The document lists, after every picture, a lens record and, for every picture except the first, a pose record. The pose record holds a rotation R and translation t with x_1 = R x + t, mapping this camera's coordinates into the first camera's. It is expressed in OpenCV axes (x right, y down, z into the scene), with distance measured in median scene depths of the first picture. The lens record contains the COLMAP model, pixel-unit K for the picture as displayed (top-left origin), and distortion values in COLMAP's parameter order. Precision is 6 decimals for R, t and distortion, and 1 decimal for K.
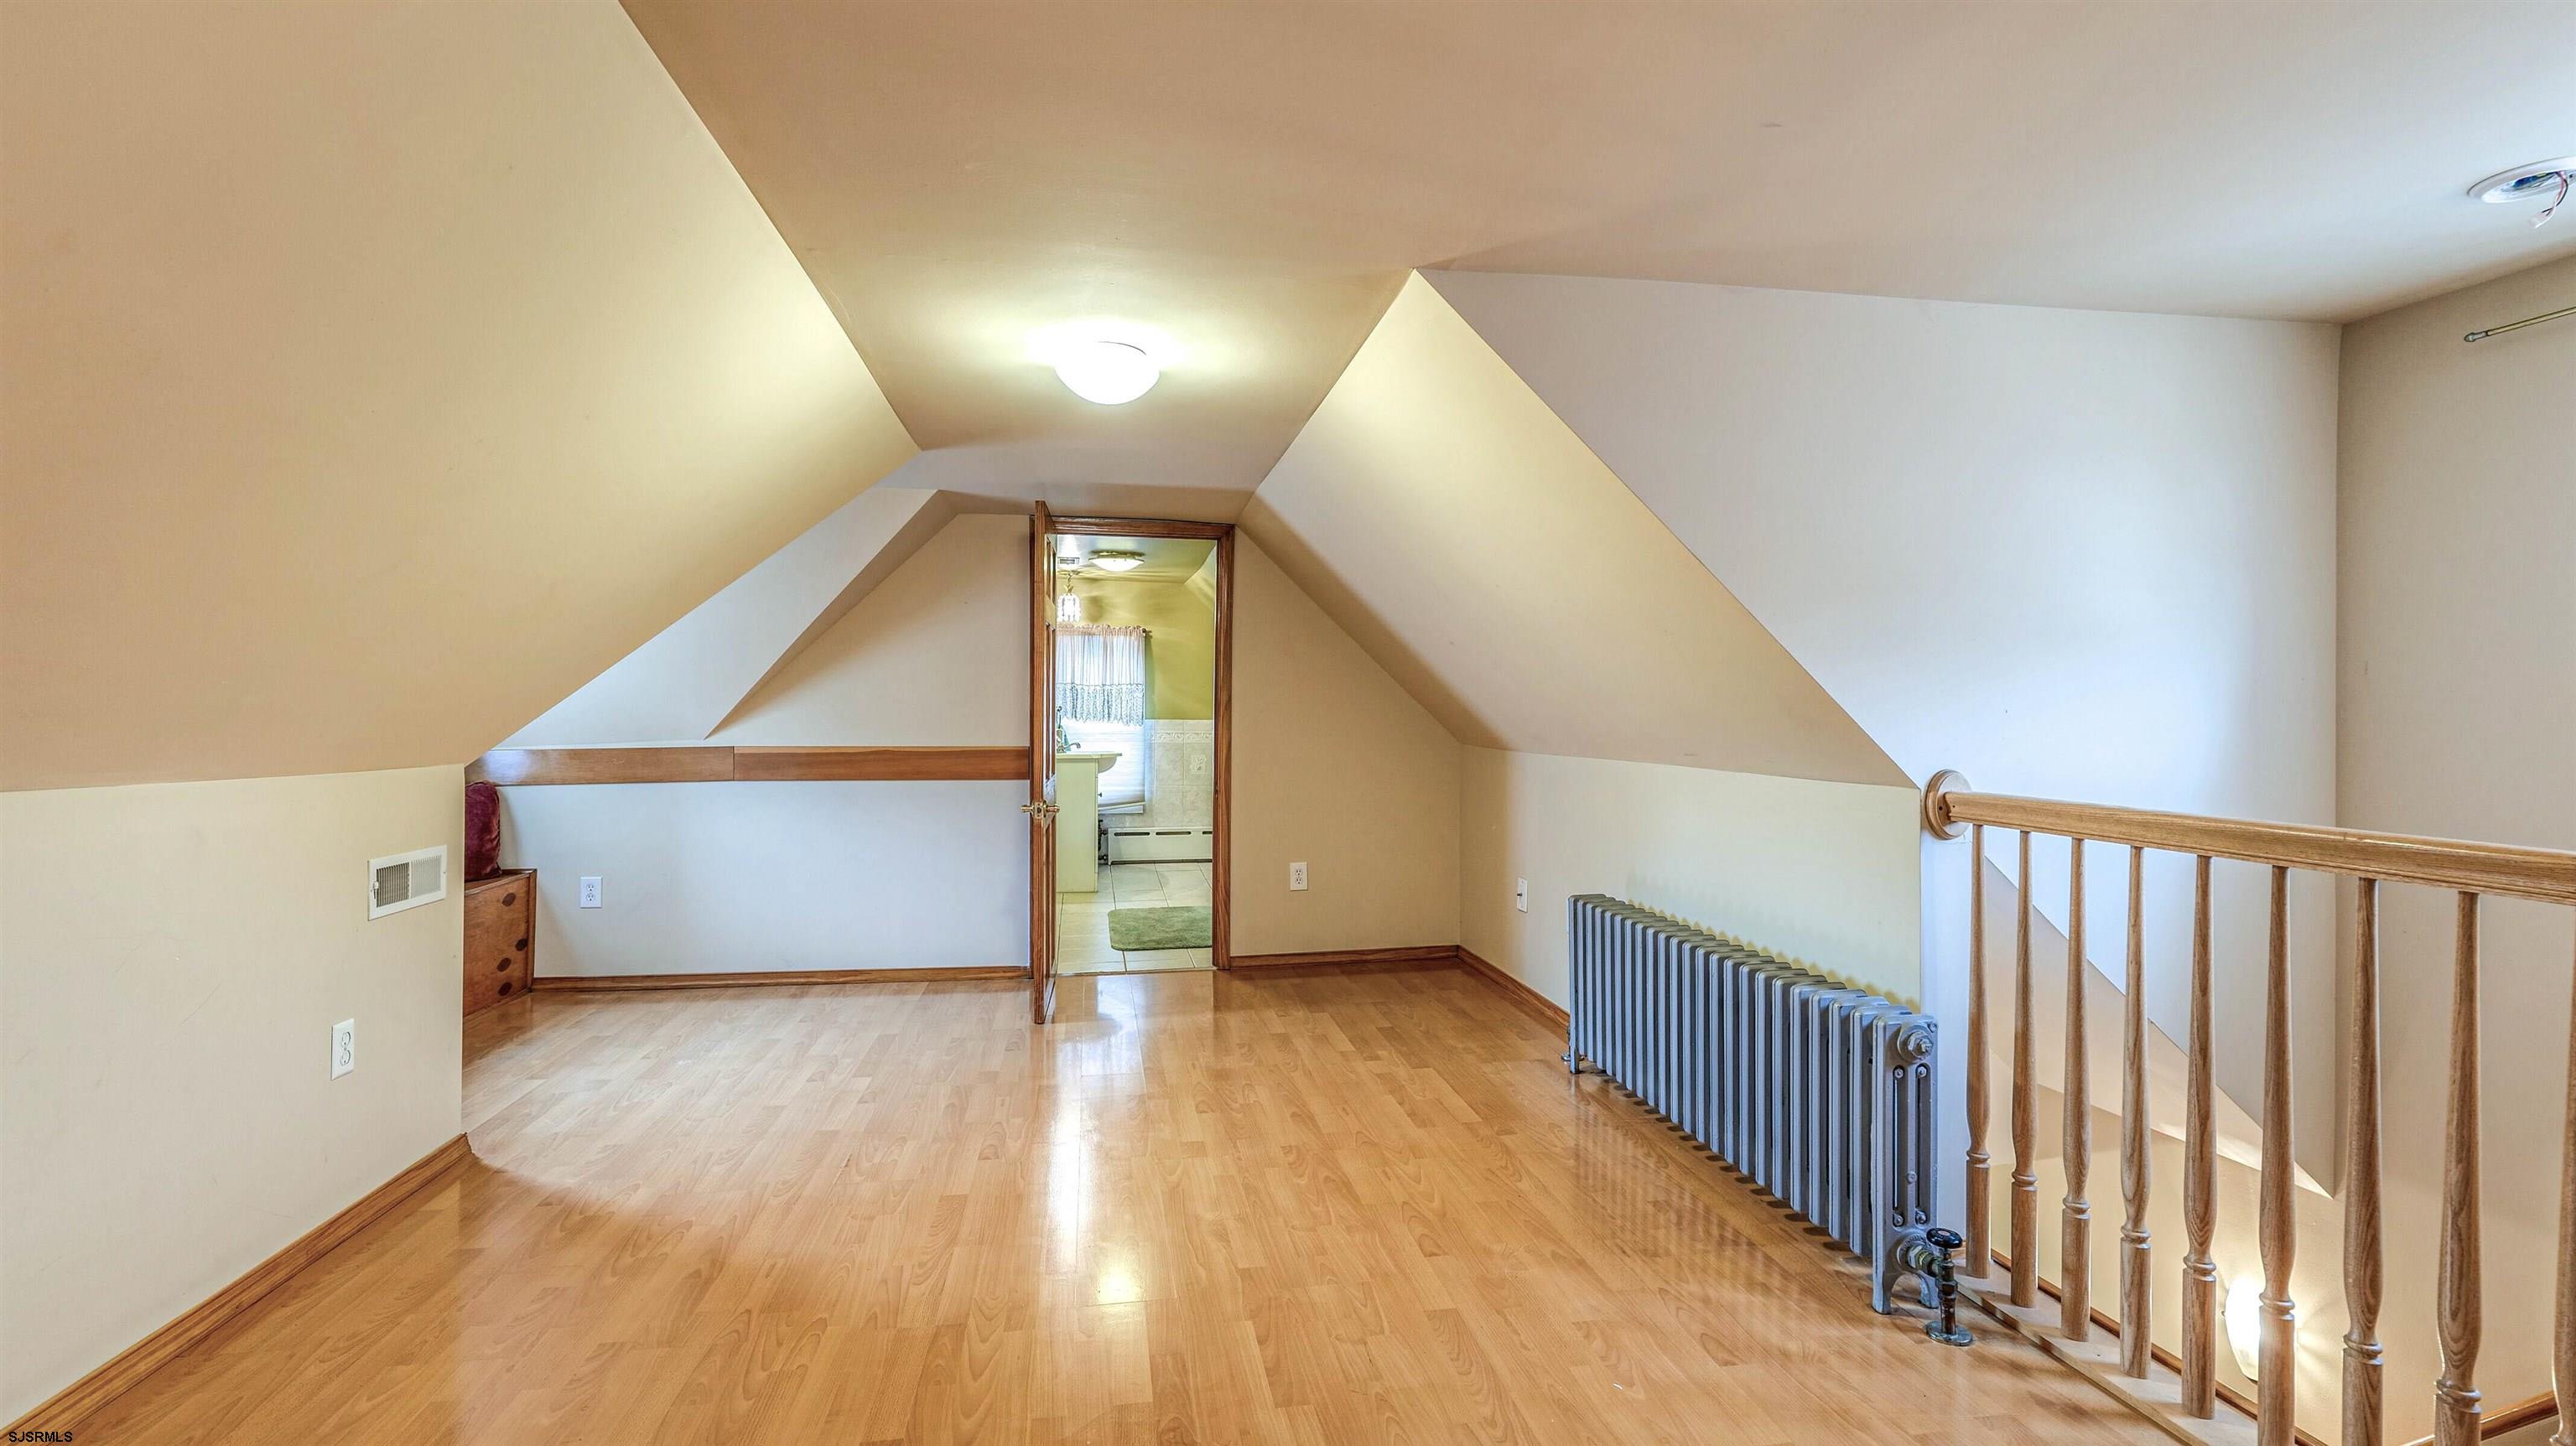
lens RADIAL K [[1097.5, 0, 1284.9], [0, 1097.5, 717.8], [0, 0, 1]] dist [-0.010132, 0.000258]
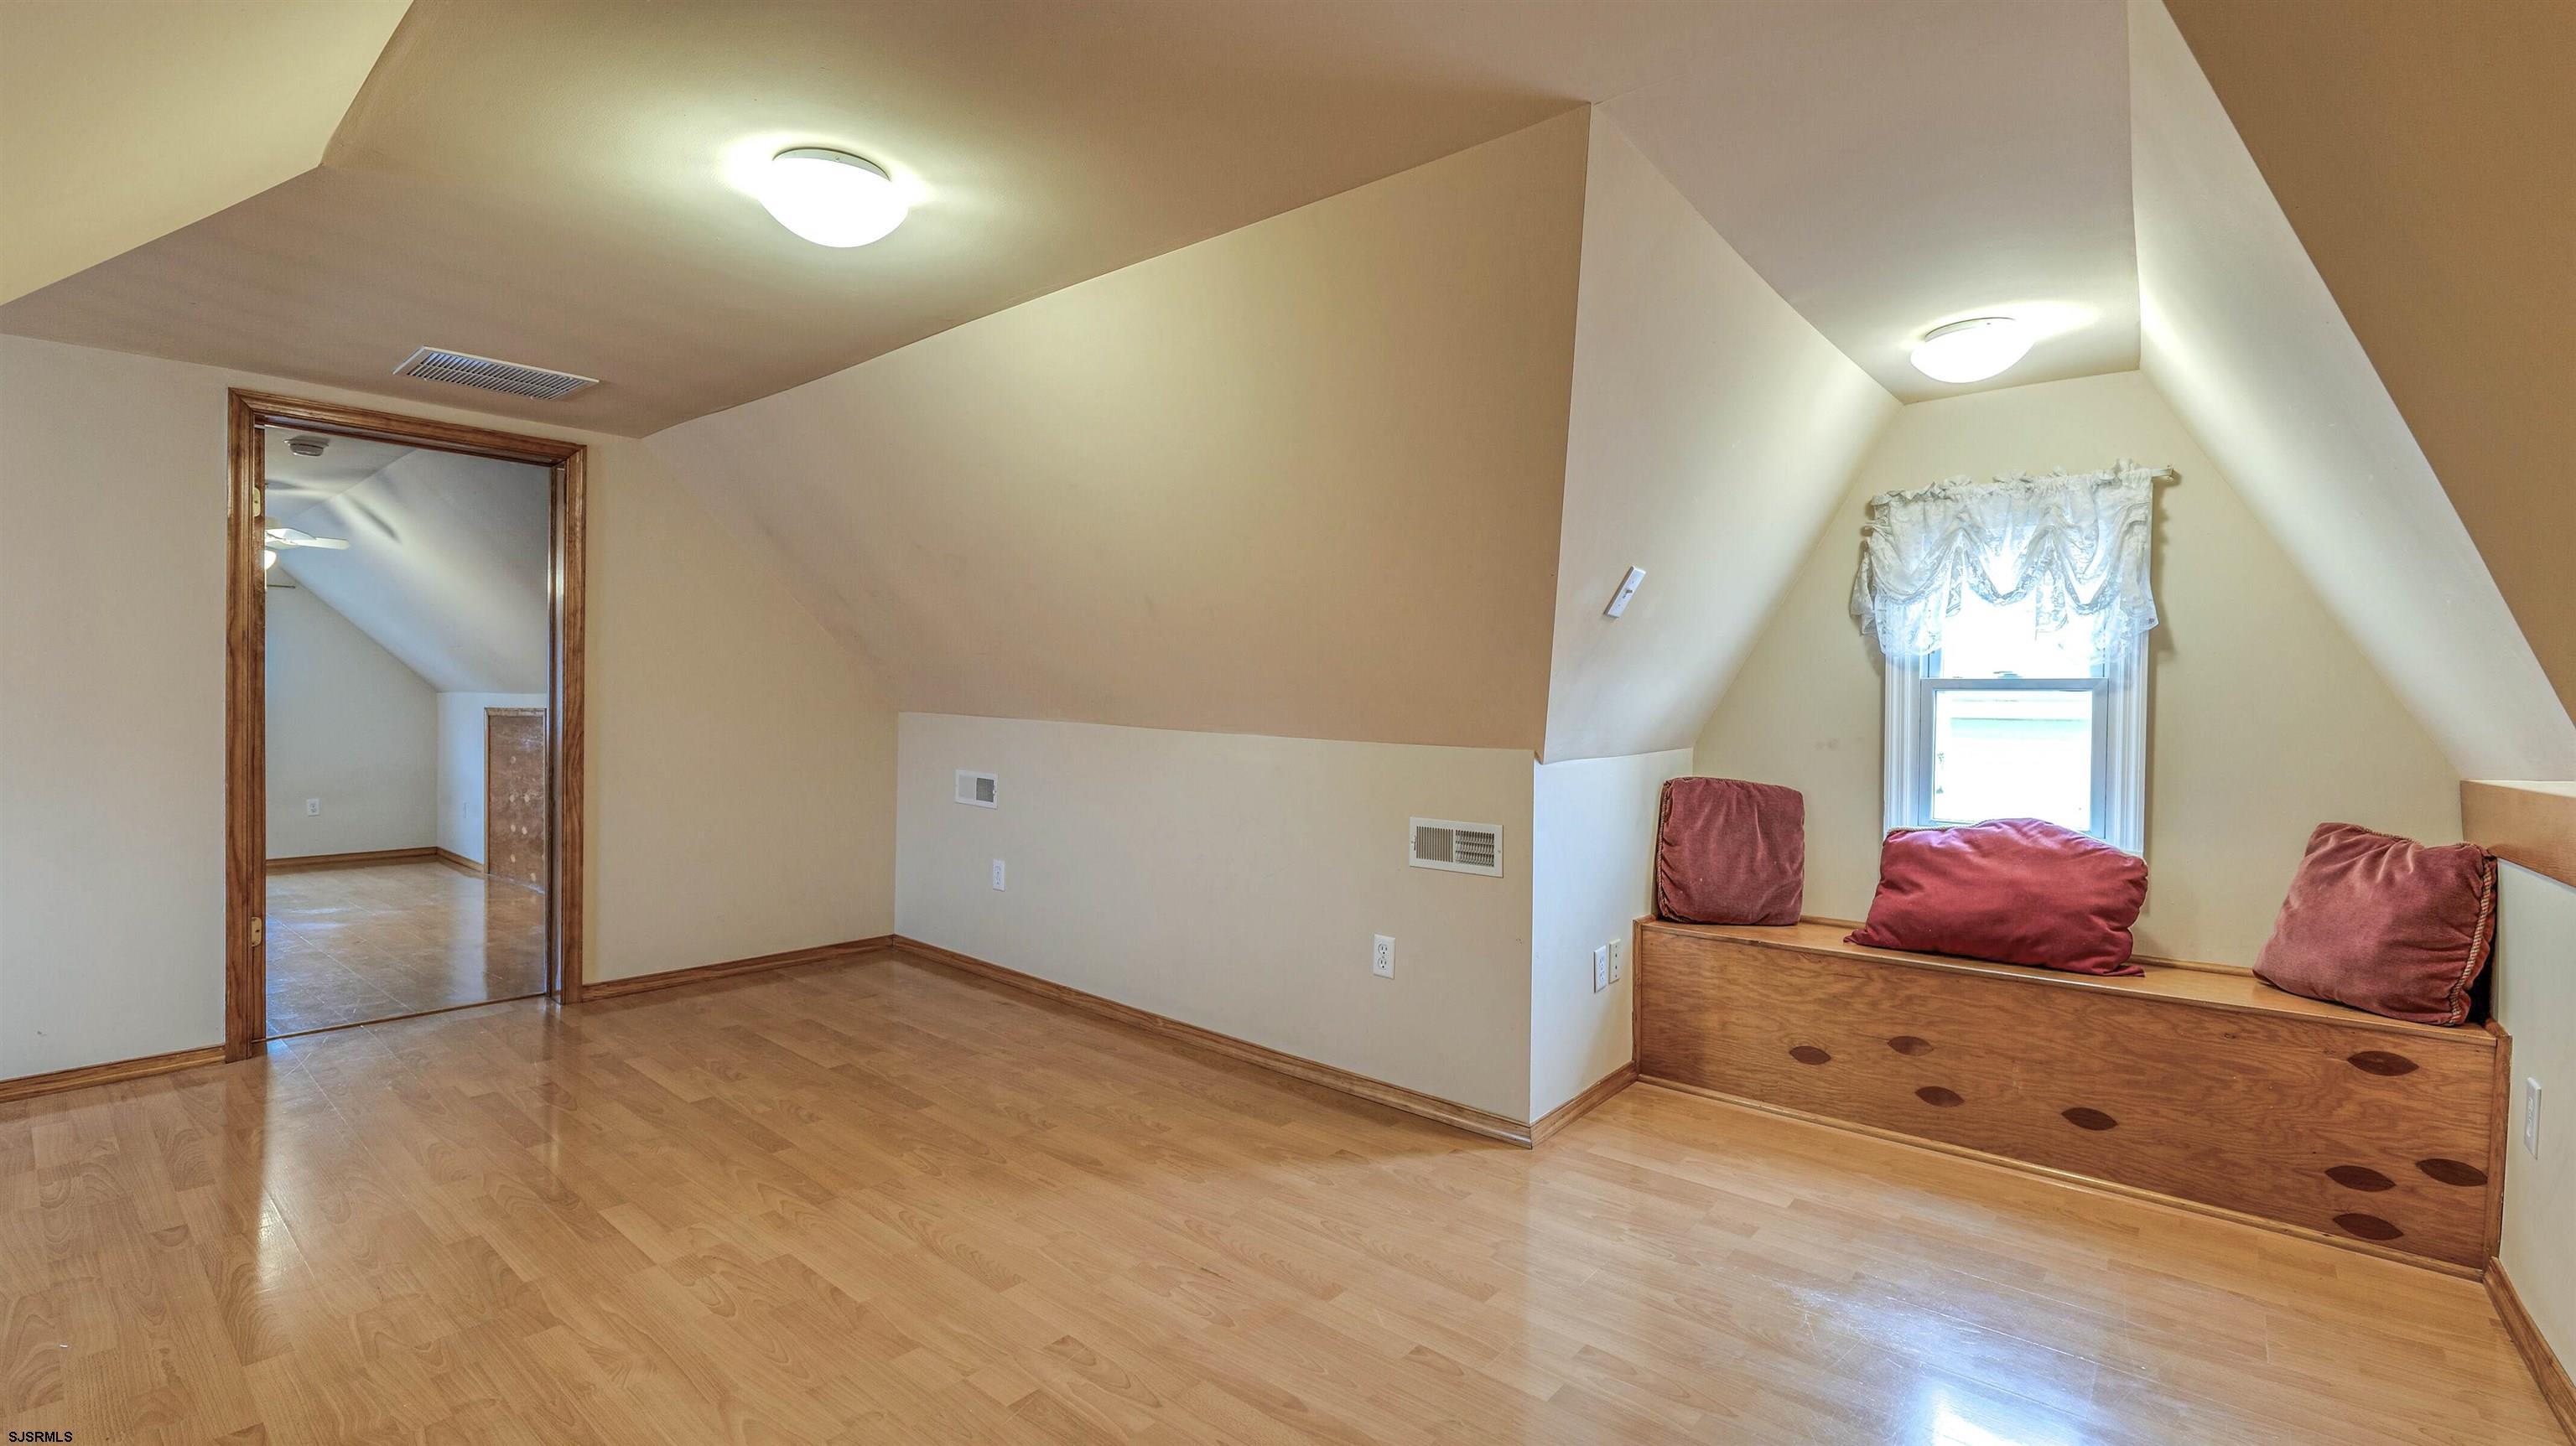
lens RADIAL K [[1097.5, 0, 1269.0], [0, 1097.5, 713.1], [0, 0, 1]] dist [-0.010132, 0.000258]
pose [[-0.766939, -0.010777, -0.641629, 0.079295], [-0.020014, 0.999774, 0.007131, 0.006941], [0.641407, 0.018310, -0.766982, 1.879576]]
